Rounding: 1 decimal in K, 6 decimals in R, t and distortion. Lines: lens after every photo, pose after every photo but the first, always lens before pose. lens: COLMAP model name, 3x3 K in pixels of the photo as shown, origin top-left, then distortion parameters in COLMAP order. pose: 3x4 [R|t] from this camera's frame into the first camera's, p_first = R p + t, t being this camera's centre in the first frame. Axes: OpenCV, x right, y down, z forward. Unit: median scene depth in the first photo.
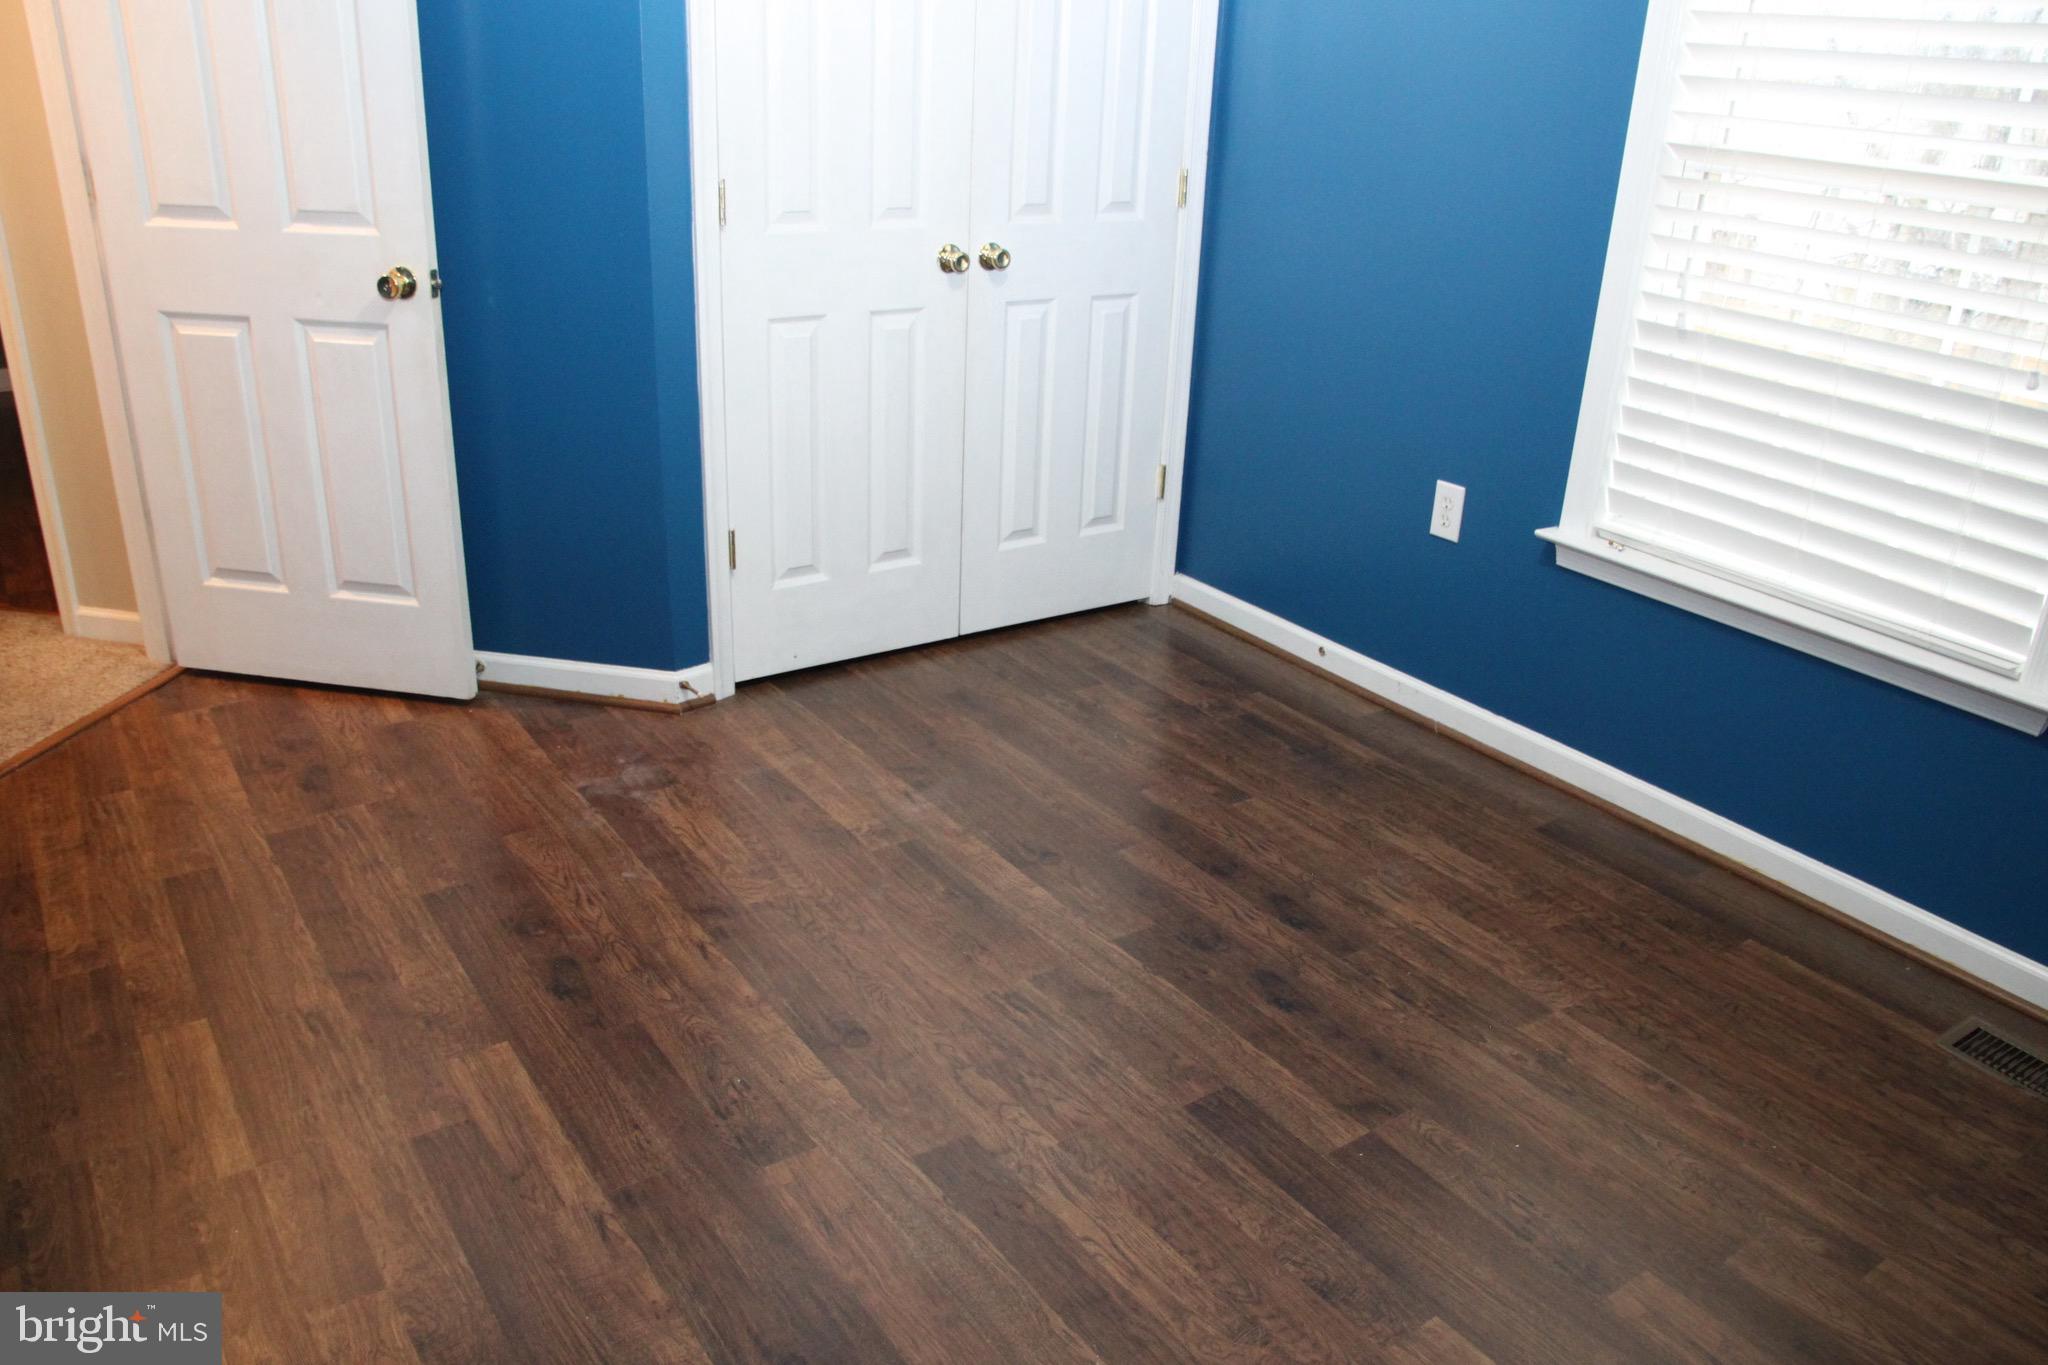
lens RADIAL K [[1533.7, 0, 1027.6], [0, 1533.7, 706.7], [0, 0, 1]] dist [-0.136395, 0.077067]
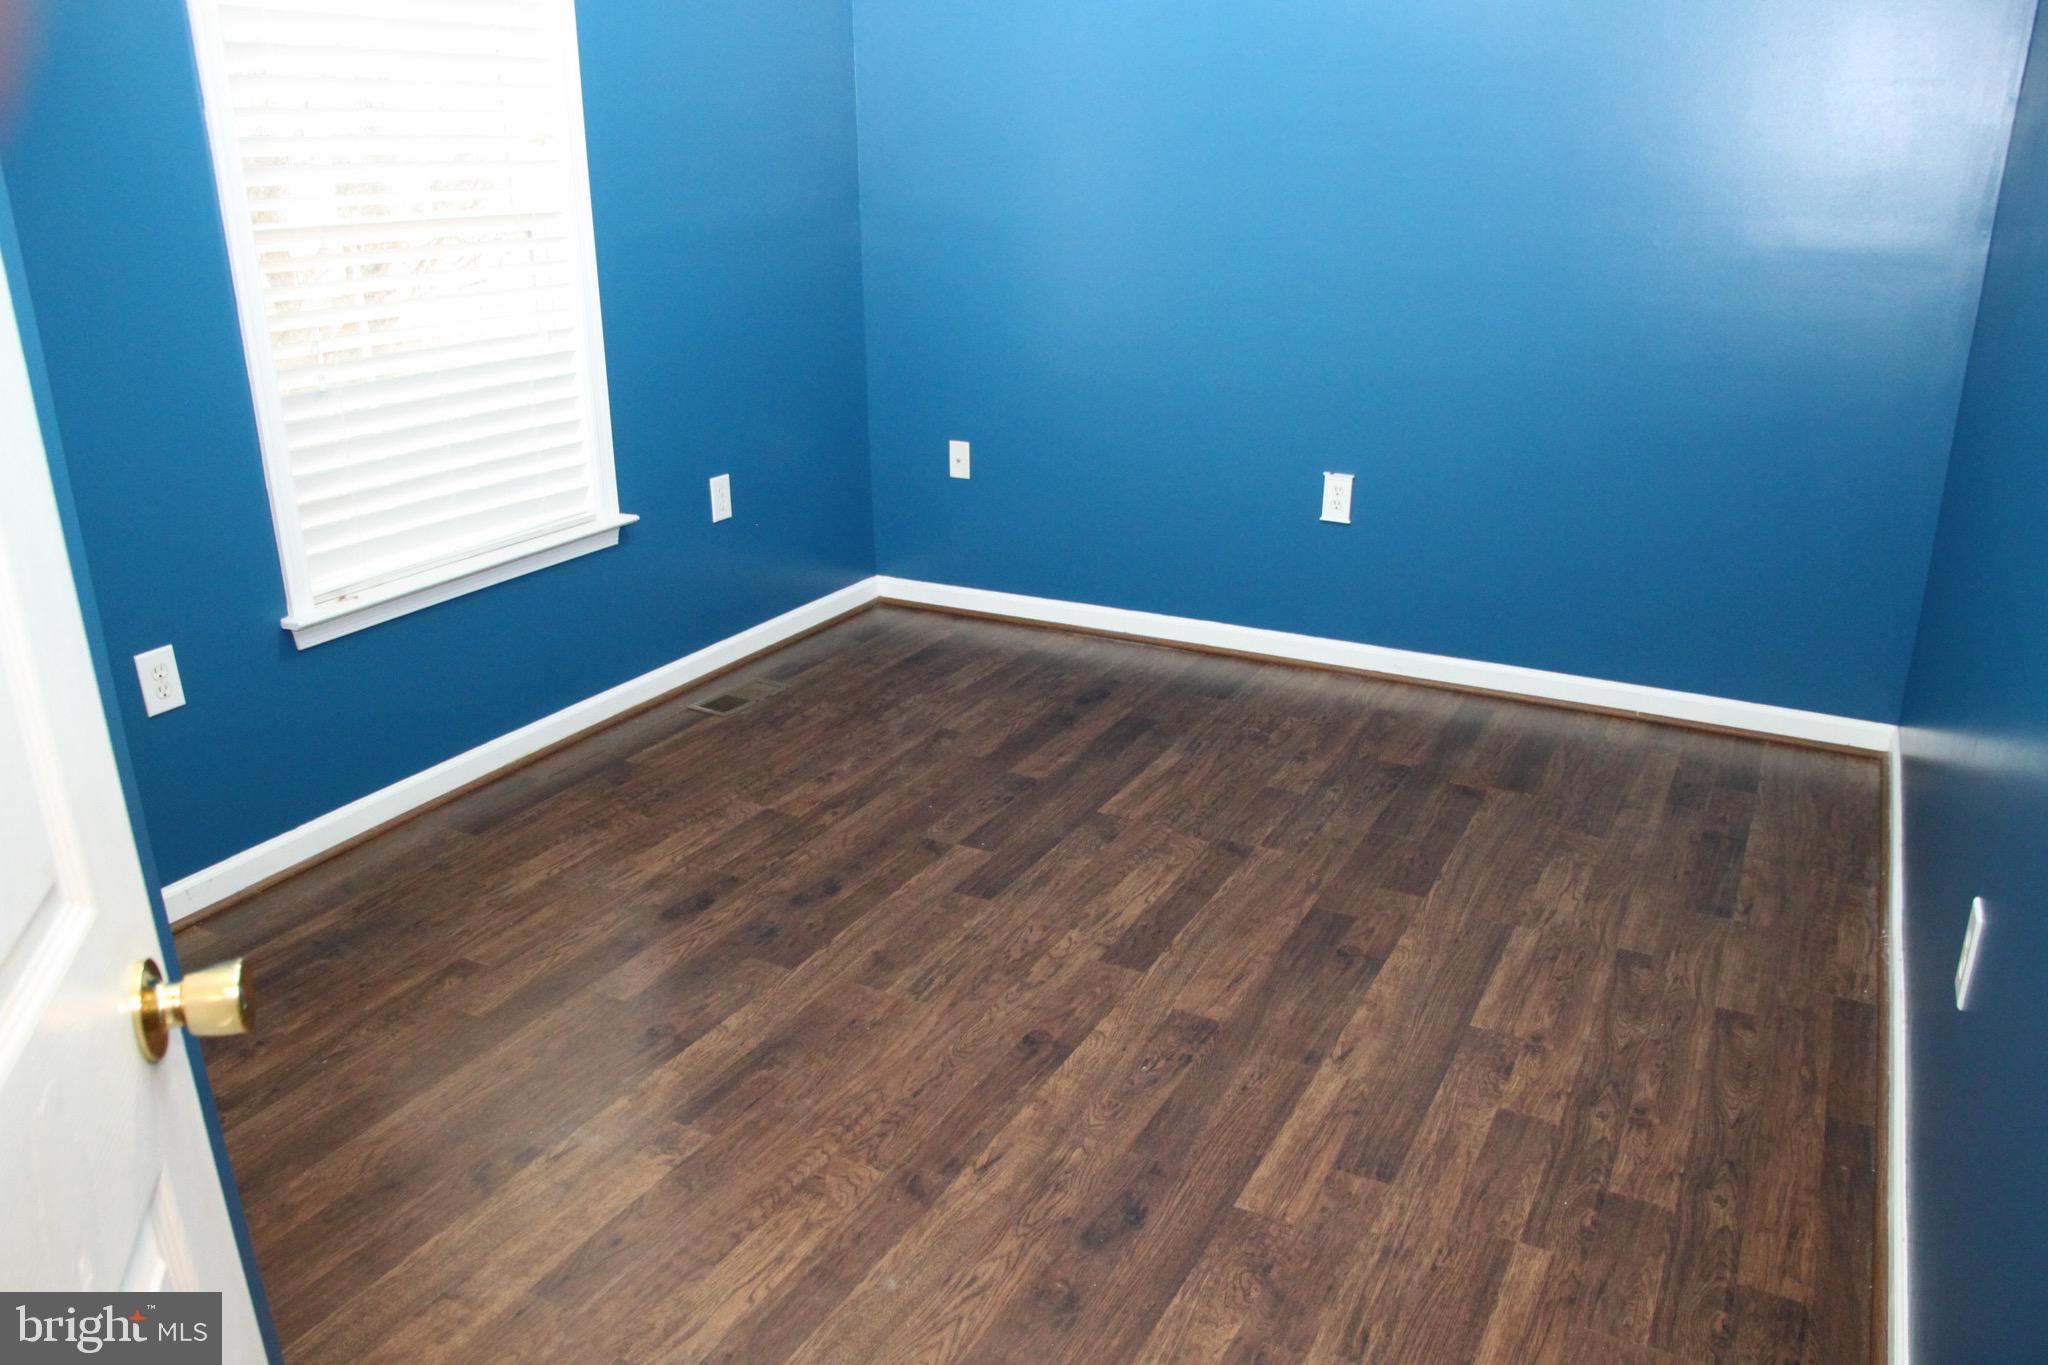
lens RADIAL K [[1533.7, 0, 1027.6], [0, 1533.7, 706.7], [0, 0, 1]] dist [-0.136395, 0.077067]
pose [[-0.450829, -0.344931, 0.823271, -0.950921], [0.350411, 0.779886, 0.518642, -0.555675], [-0.820954, 0.522303, -0.230728, 1.146312]]
